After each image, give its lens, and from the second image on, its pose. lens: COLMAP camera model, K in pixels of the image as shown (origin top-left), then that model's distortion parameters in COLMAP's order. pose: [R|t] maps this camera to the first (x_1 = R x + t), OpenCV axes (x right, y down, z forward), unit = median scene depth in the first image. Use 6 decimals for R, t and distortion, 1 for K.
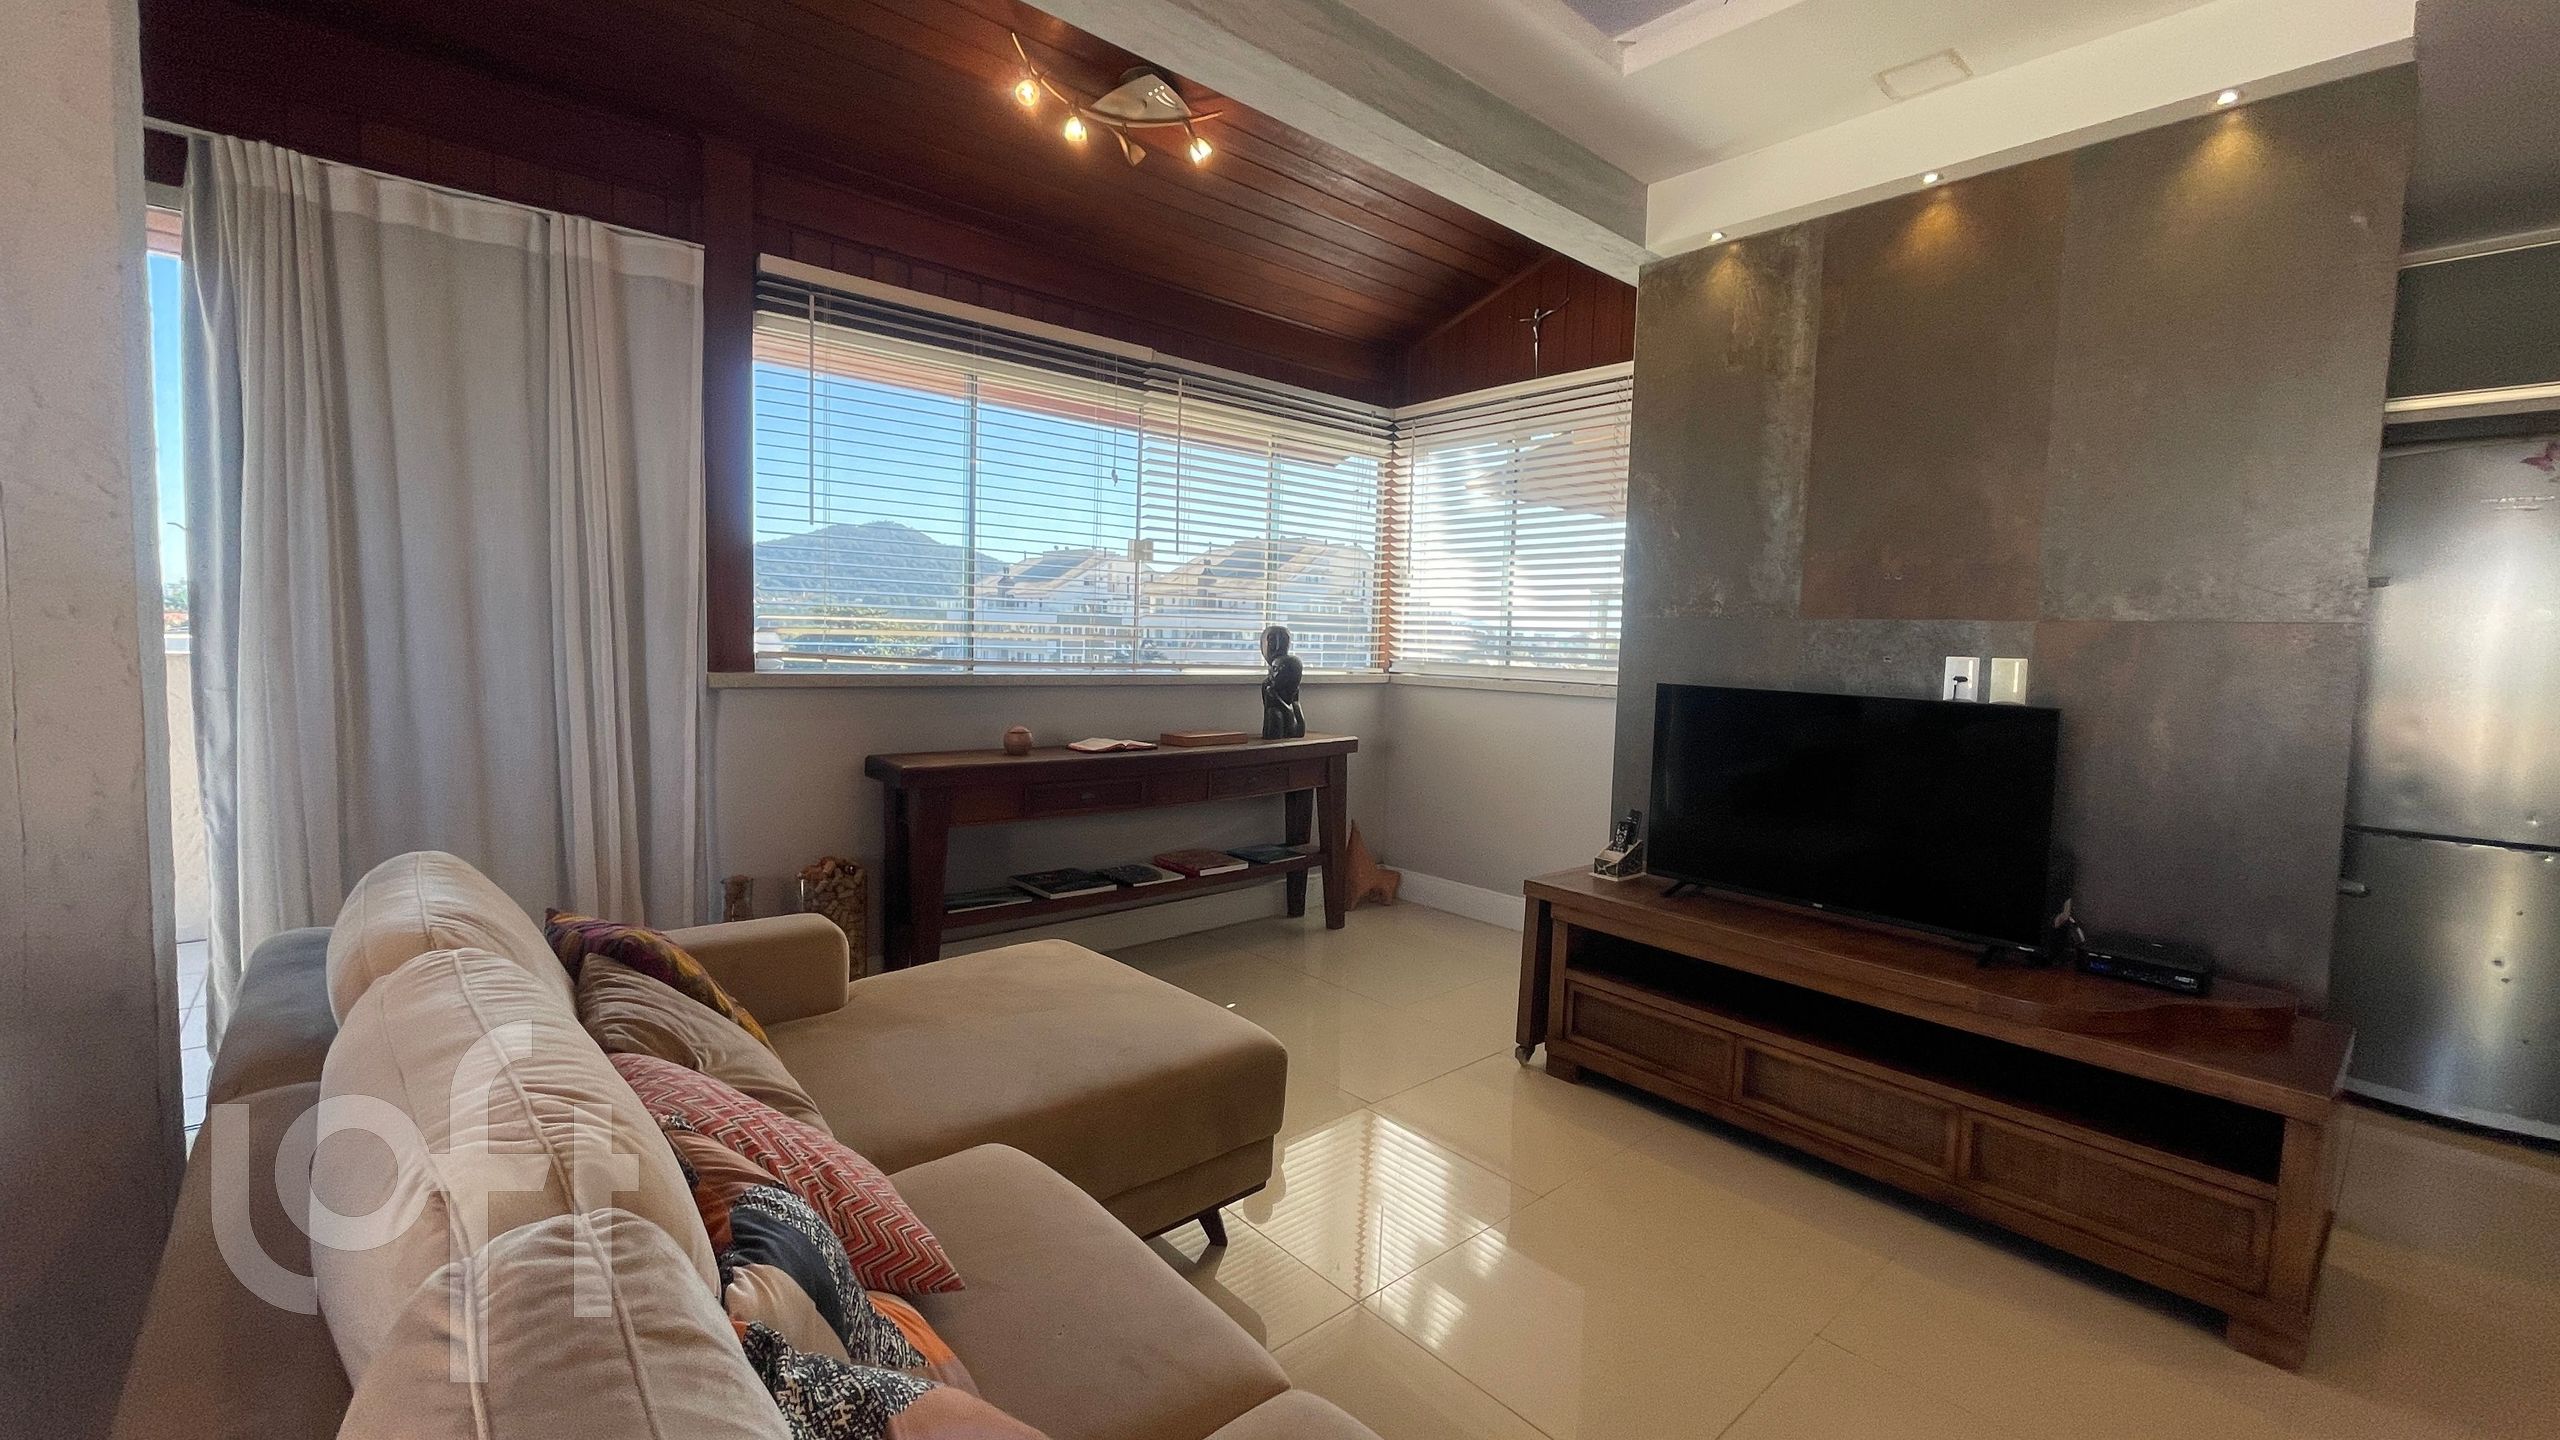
lens RADIAL K [[1031.8, 0, 1268.8], [0, 1031.8, 716.6], [0, 0, 1]] dist [-0.003677, -0.000406]
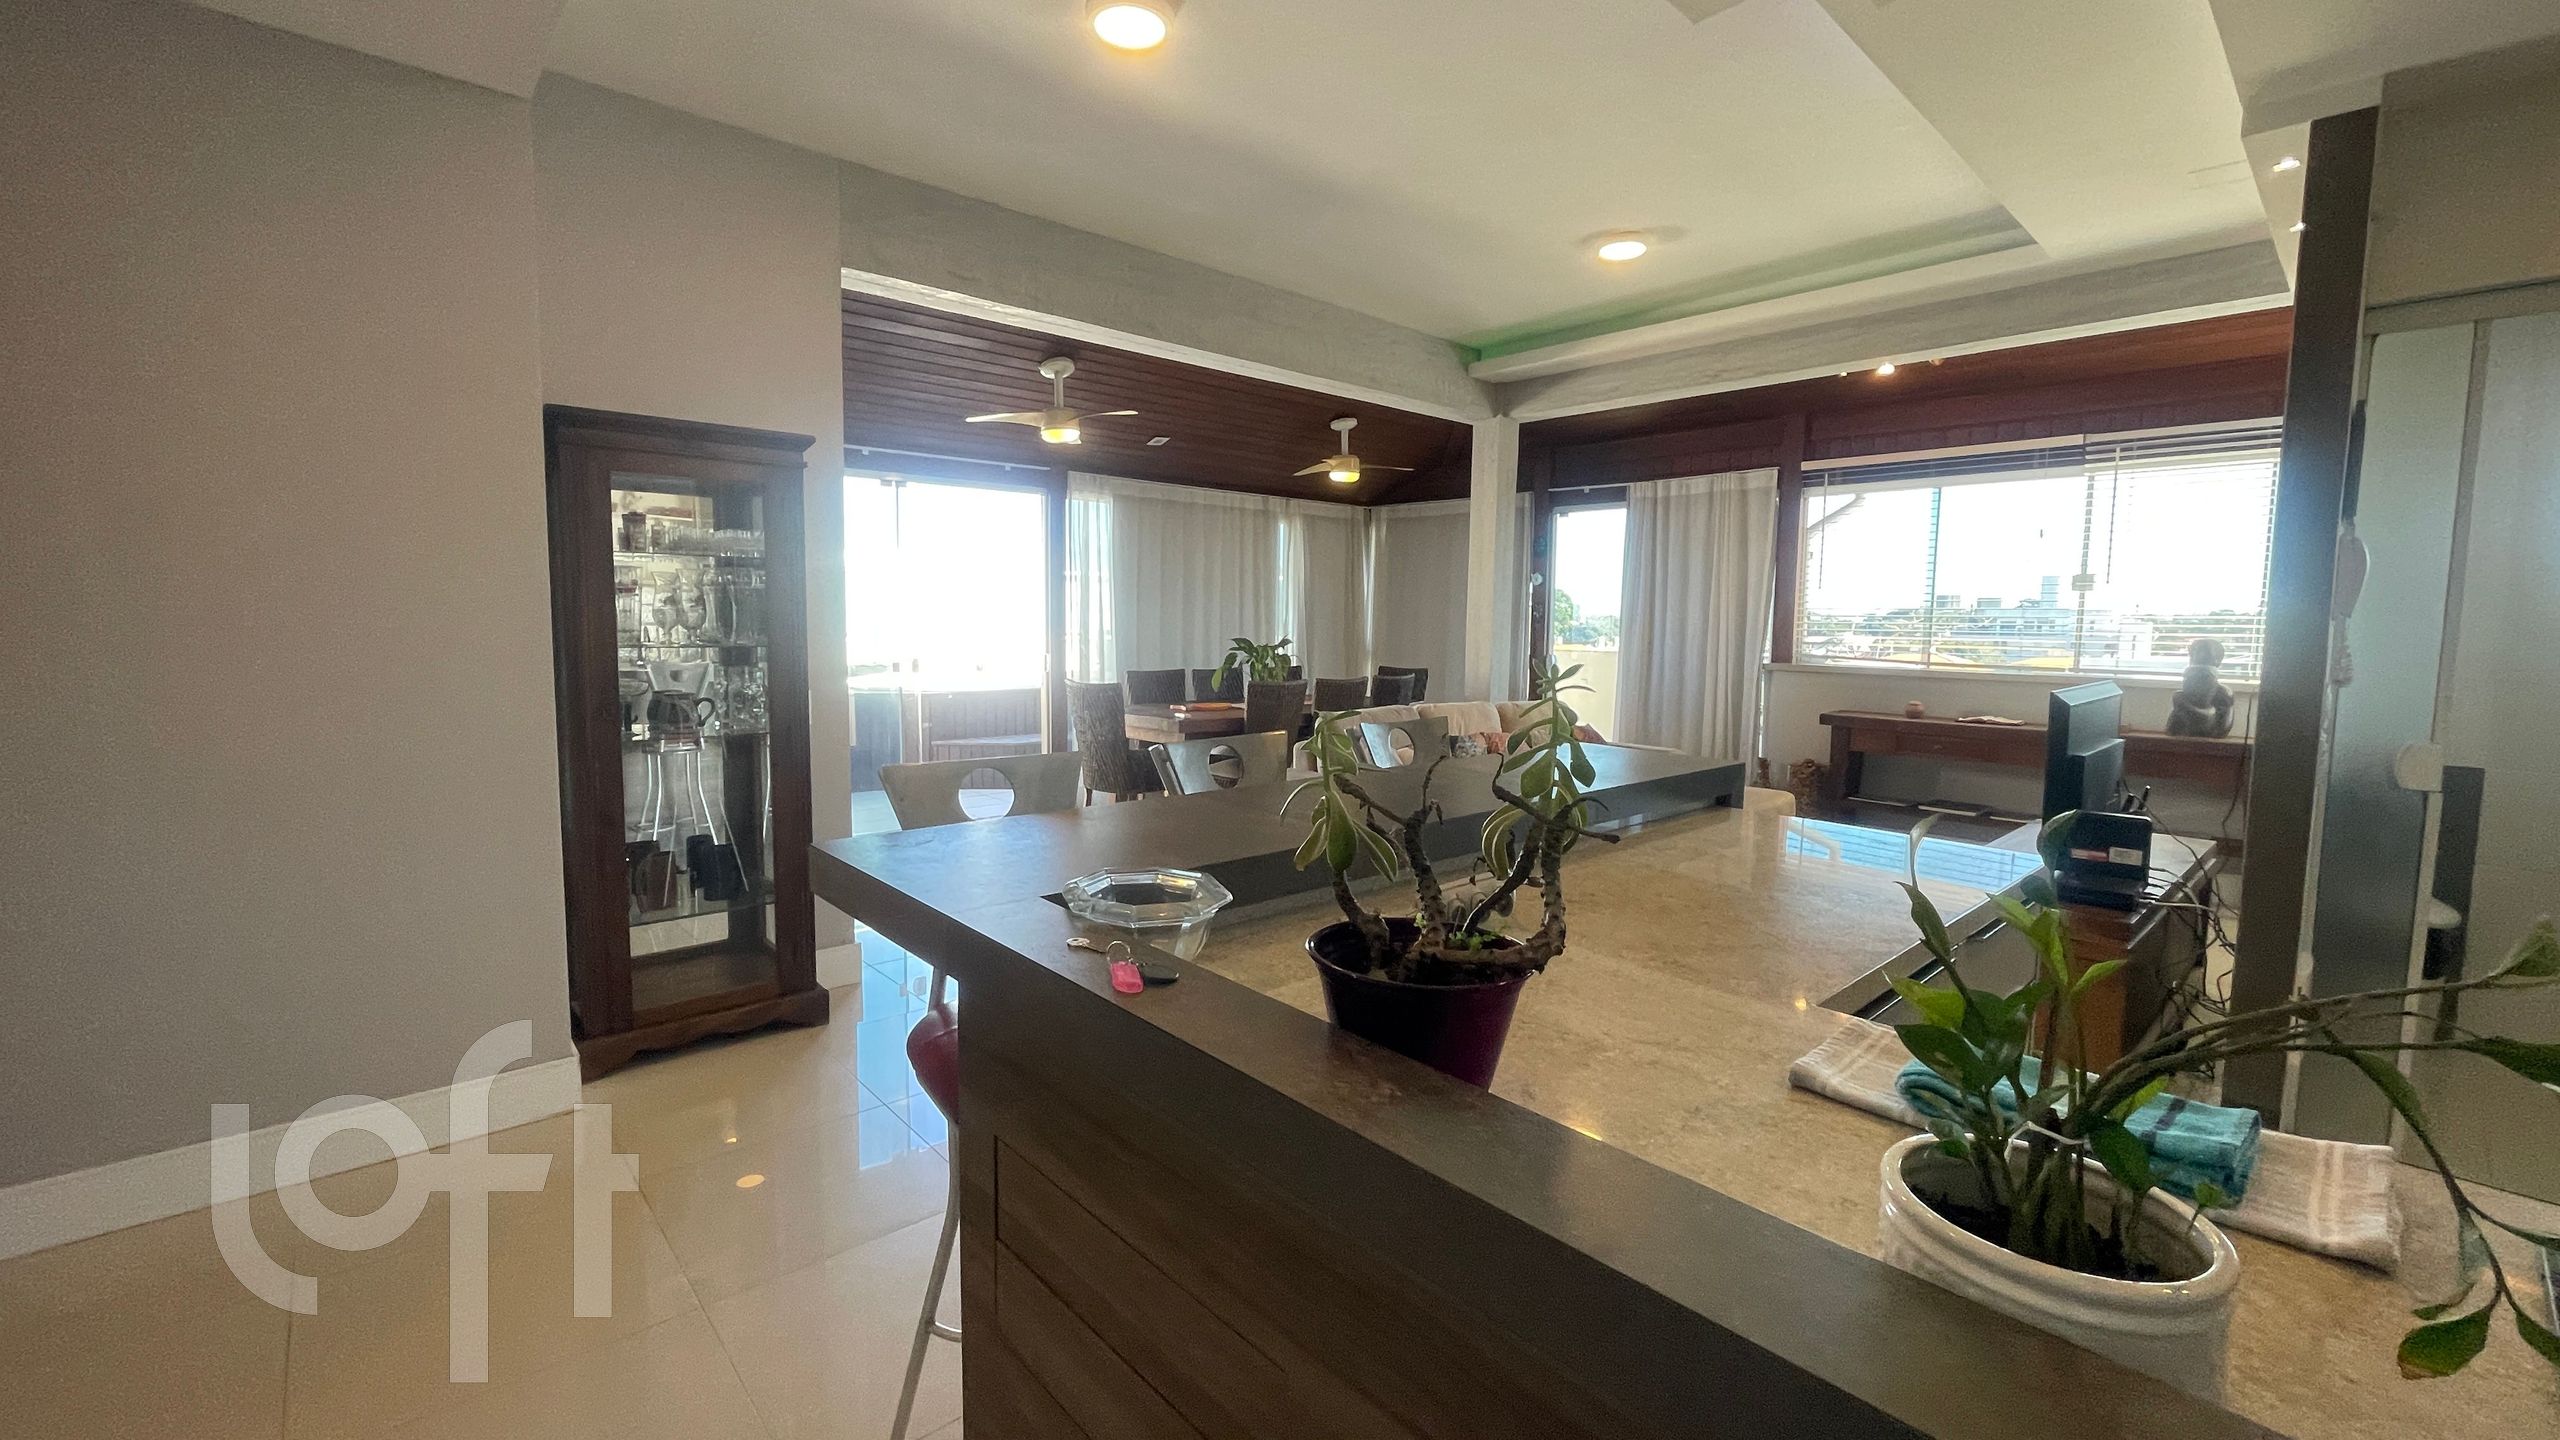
lens RADIAL K [[1031.8, 0, 1270.7], [0, 1031.8, 716.8], [0, 0, 1]] dist [-0.003677, -0.000406]
pose [[0.017546, 0.065606, -0.997691, 1.587723], [-0.088848, 0.994000, 0.063801, 0.023888], [0.995891, 0.087523, 0.023269, -0.072145]]
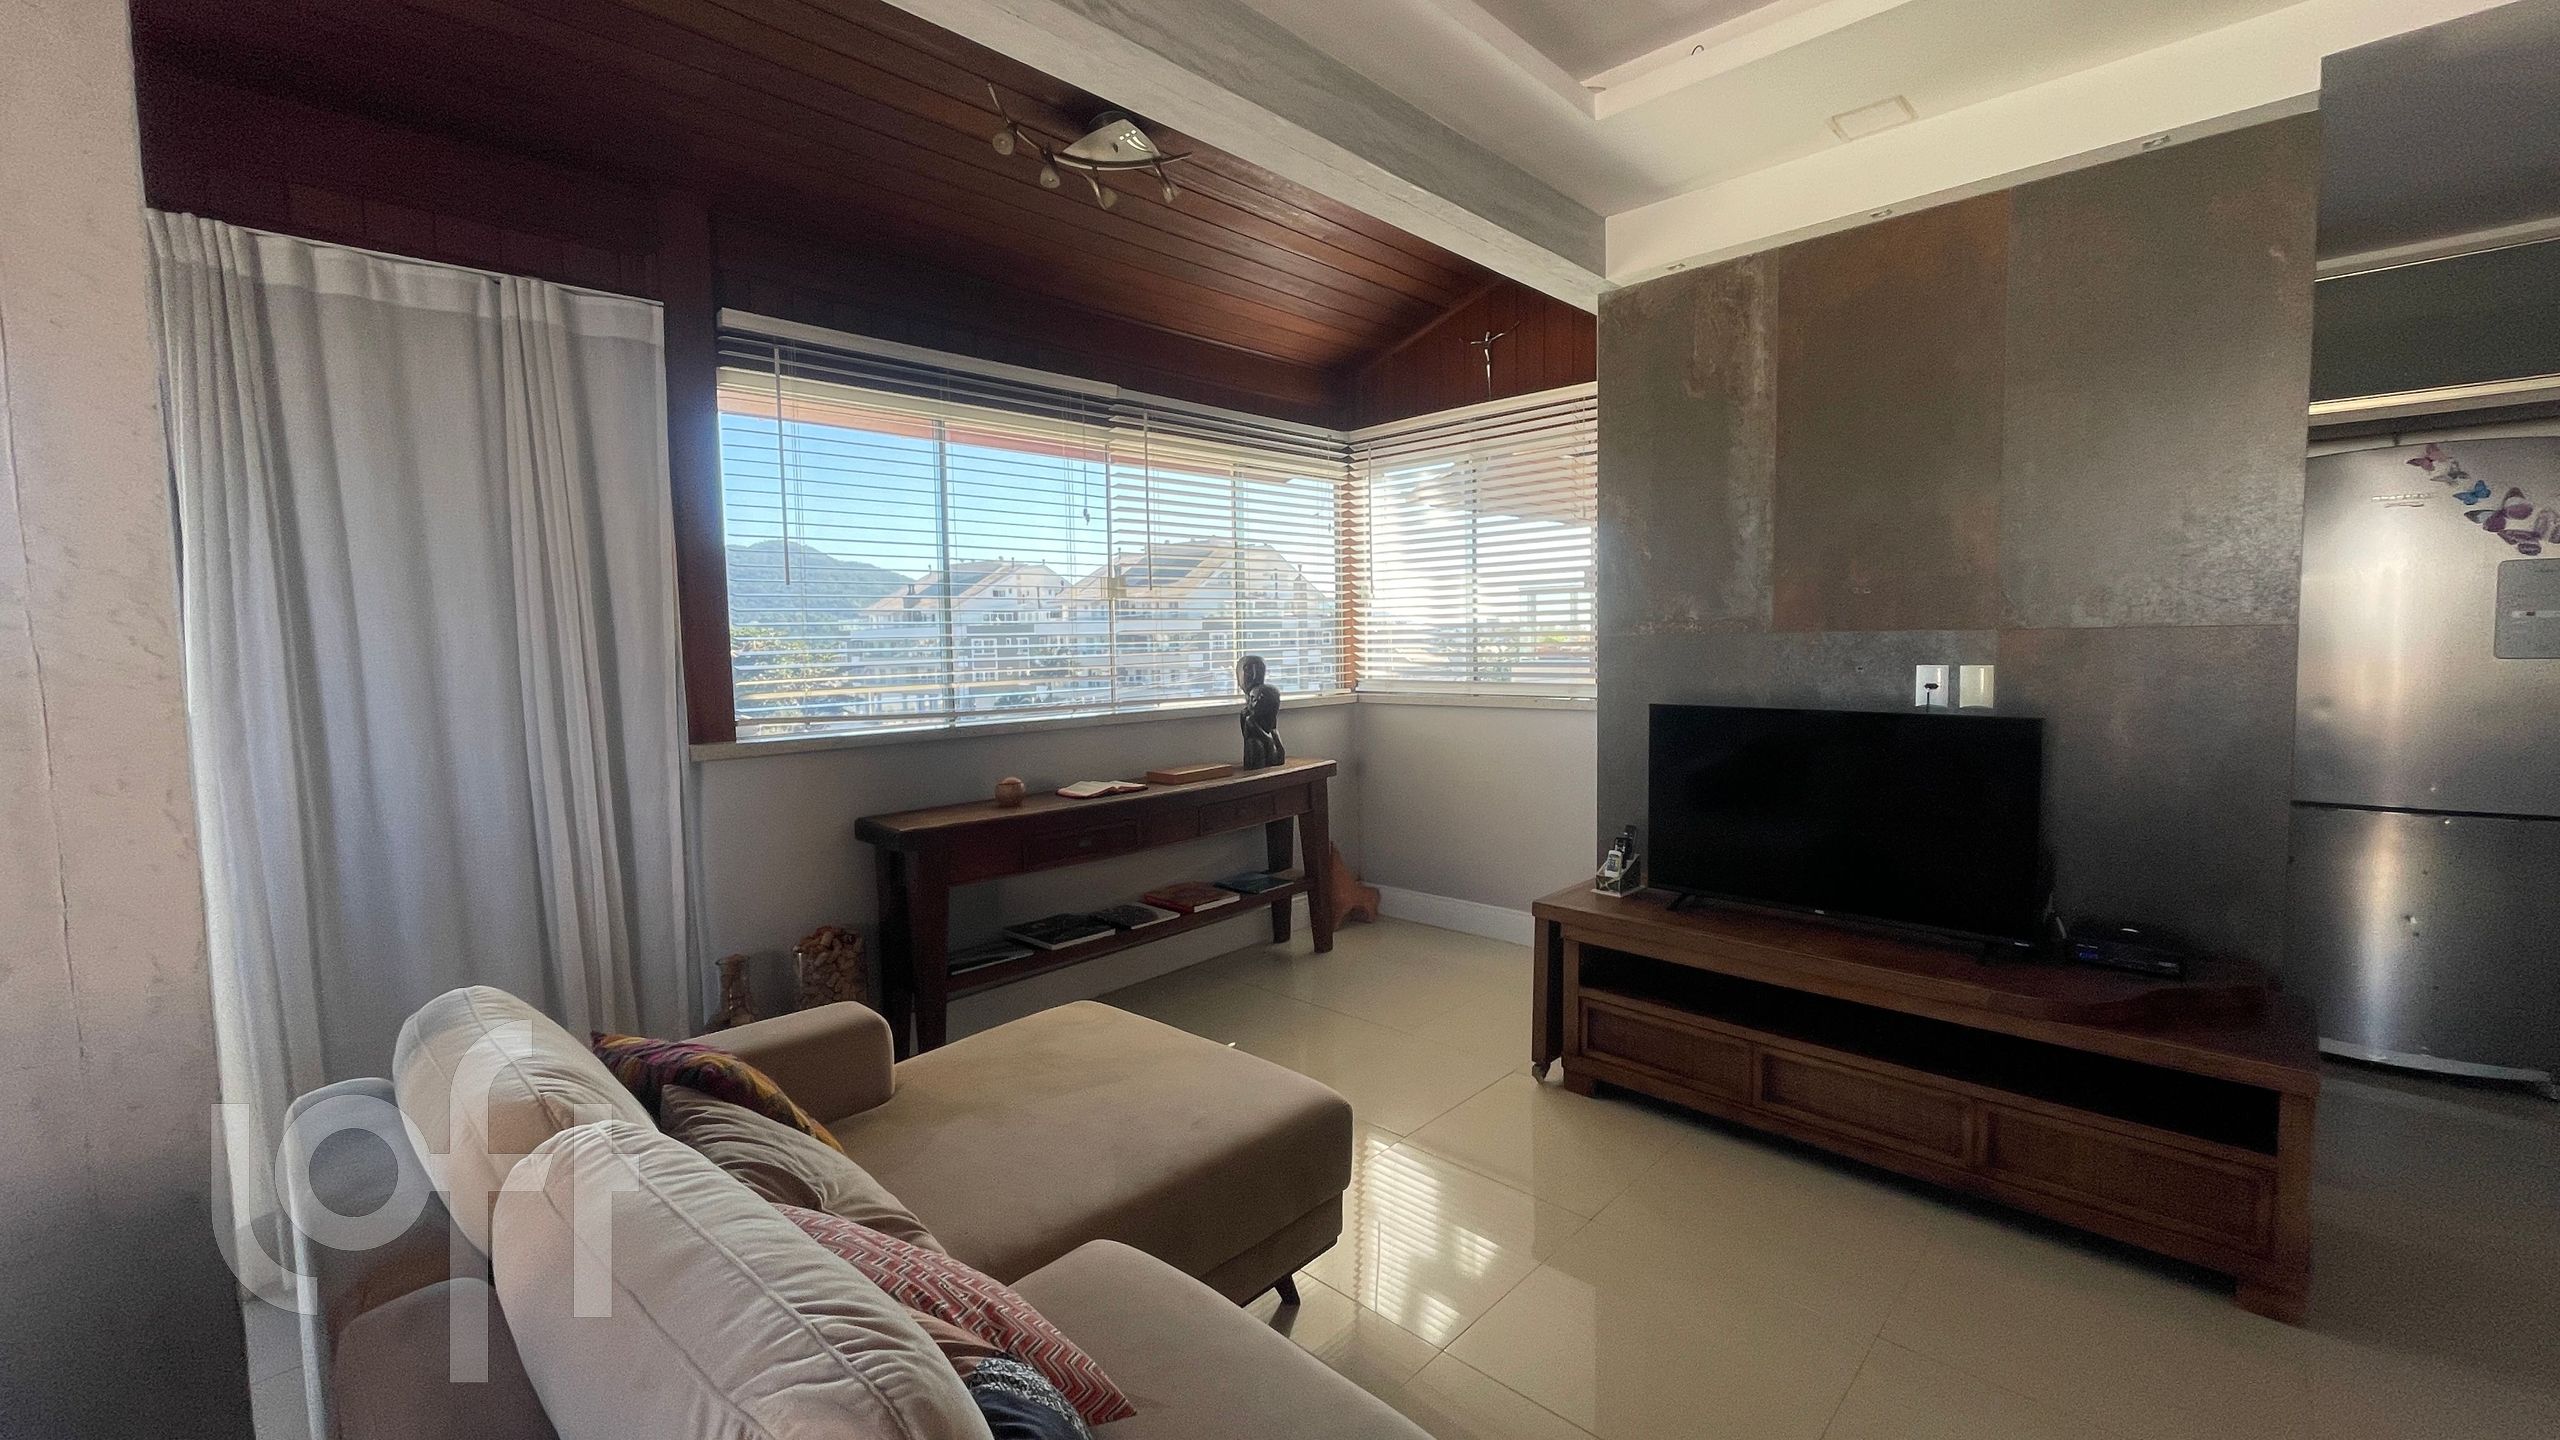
lens RADIAL K [[1031.8, 0, 1270.2], [0, 1031.8, 715.8], [0, 0, 1]] dist [-0.003677, -0.000406]
pose [[0.995228, -0.055845, 0.080014, -0.081234], [0.055956, 0.998433, 0.000862, -0.041029], [-0.079937, 0.003620, 0.996793, 0.001612]]
